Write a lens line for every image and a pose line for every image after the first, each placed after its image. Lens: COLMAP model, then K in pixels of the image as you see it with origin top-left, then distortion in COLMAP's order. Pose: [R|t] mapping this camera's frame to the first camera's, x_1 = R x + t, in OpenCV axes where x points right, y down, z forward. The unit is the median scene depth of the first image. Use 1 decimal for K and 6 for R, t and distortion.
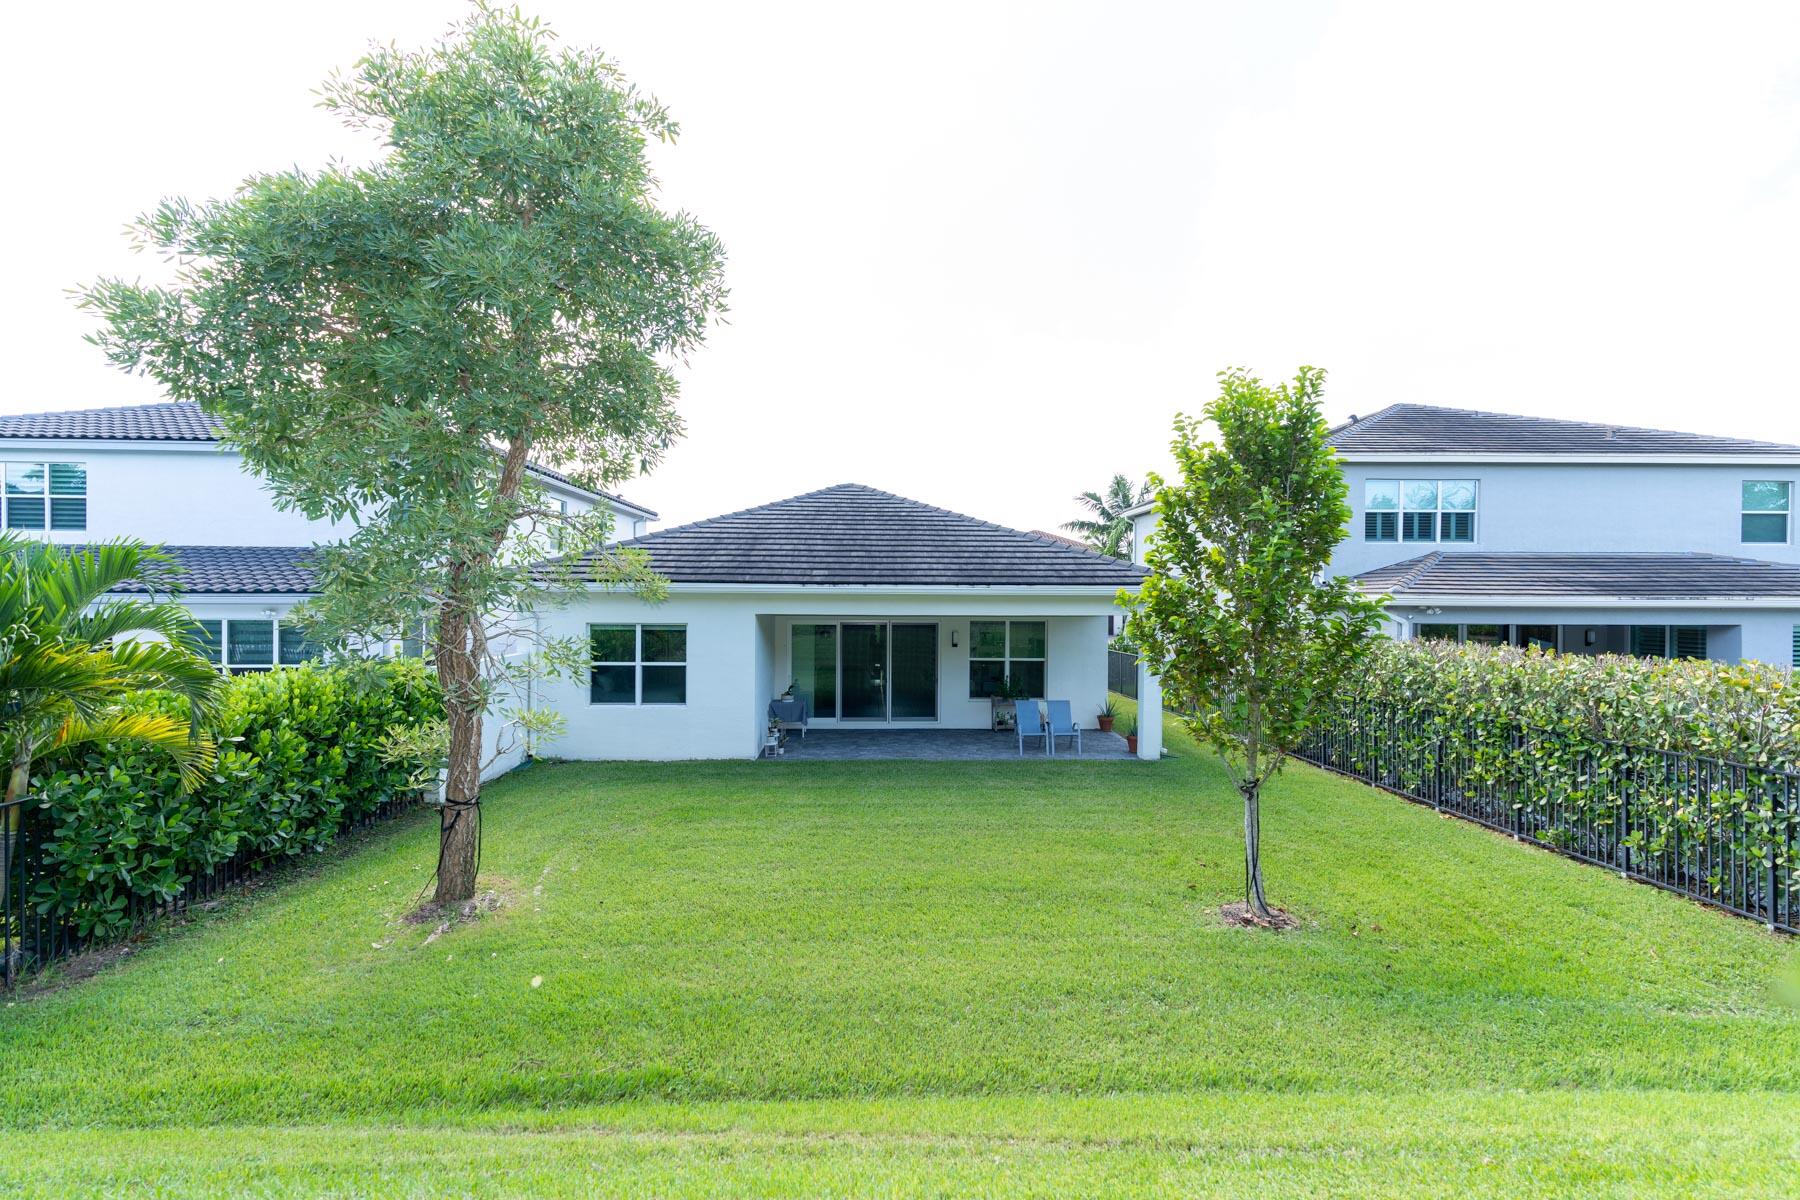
lens RADIAL K [[800.4, 0, 900.0], [0, 800.4, 600.0], [0, 0, 1]] dist [0.024277, -0.000389]
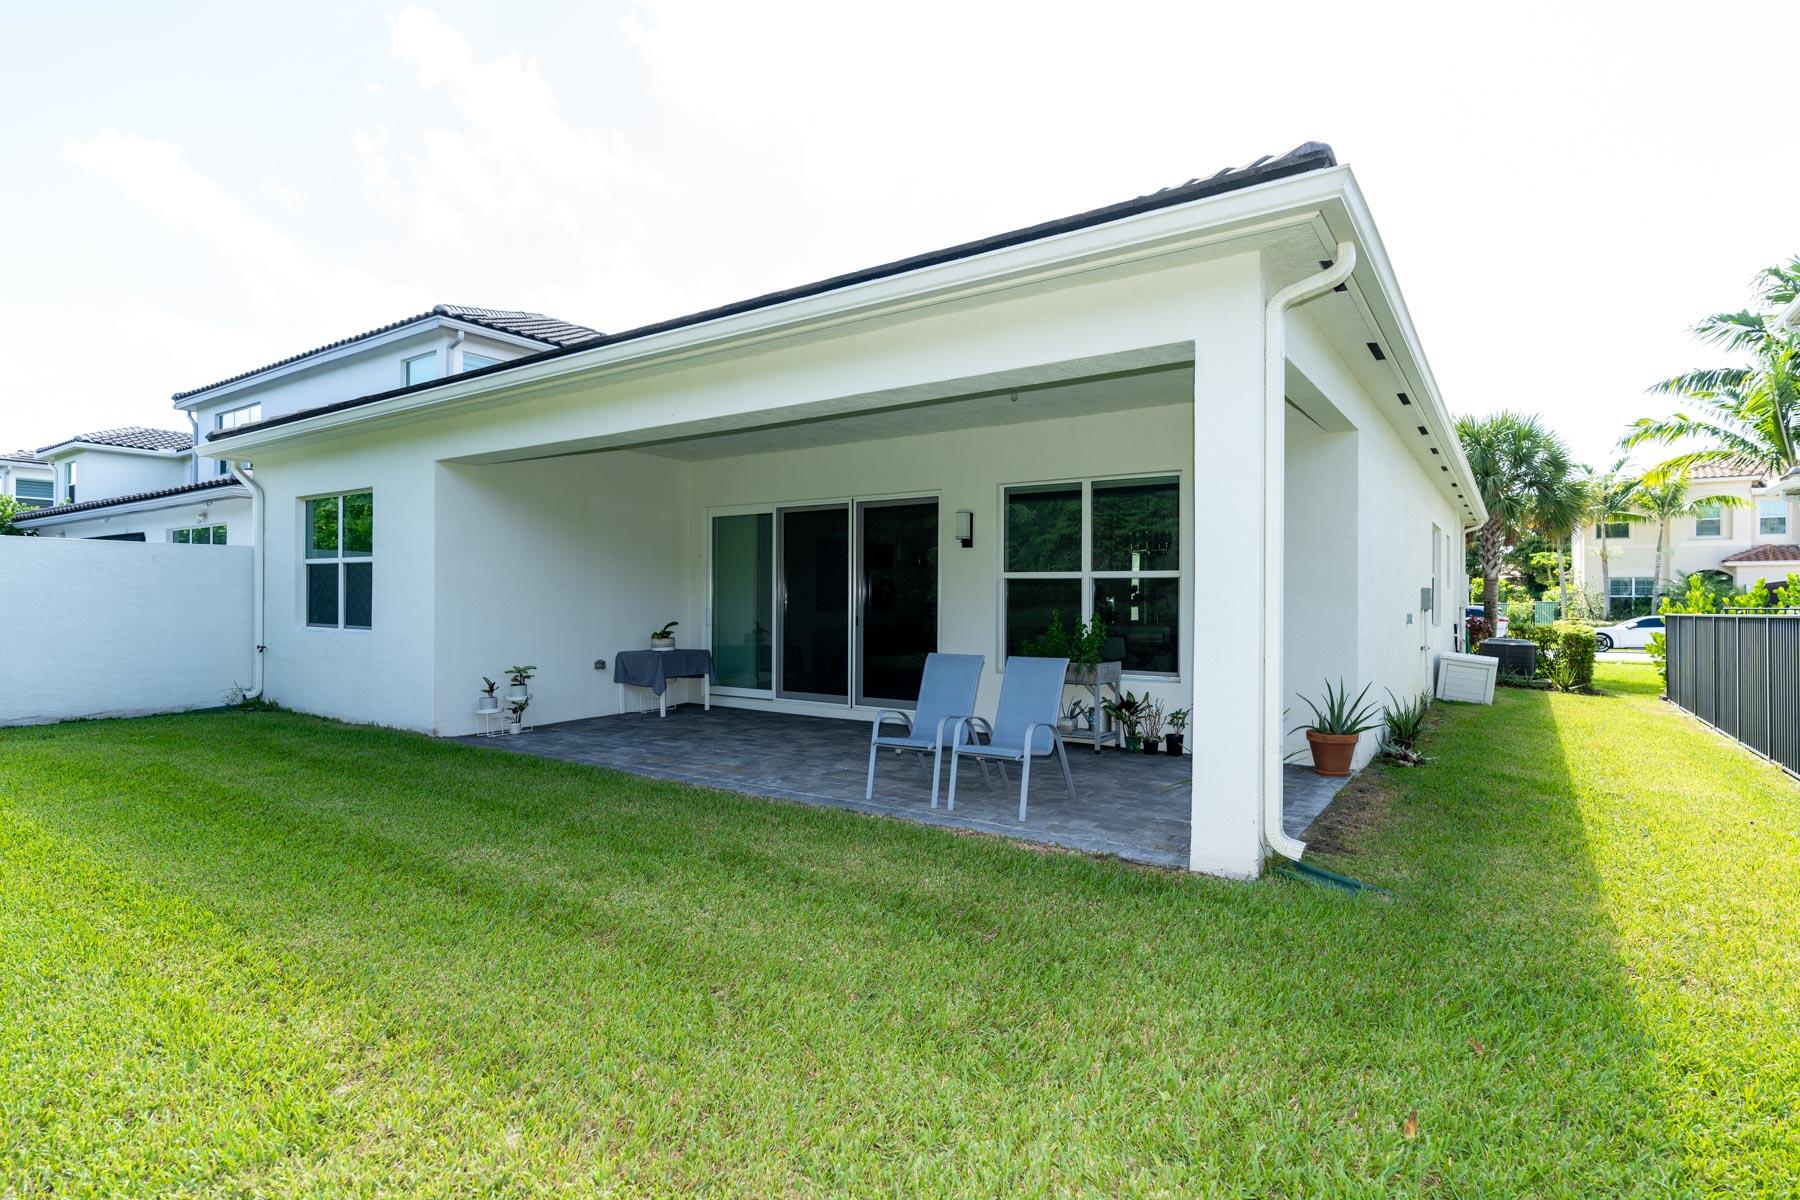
lens RADIAL K [[903.8, 0, 900.0], [0, 903.8, 600.0], [0, 0, 1]] dist [0.001136, 0.000496]
pose [[0.804134, -0.002203, -0.594444, 0.334942], [-0.002133, 0.999976, -0.006592, 0.090628], [0.594444, 0.006569, 0.804110, 0.571666]]
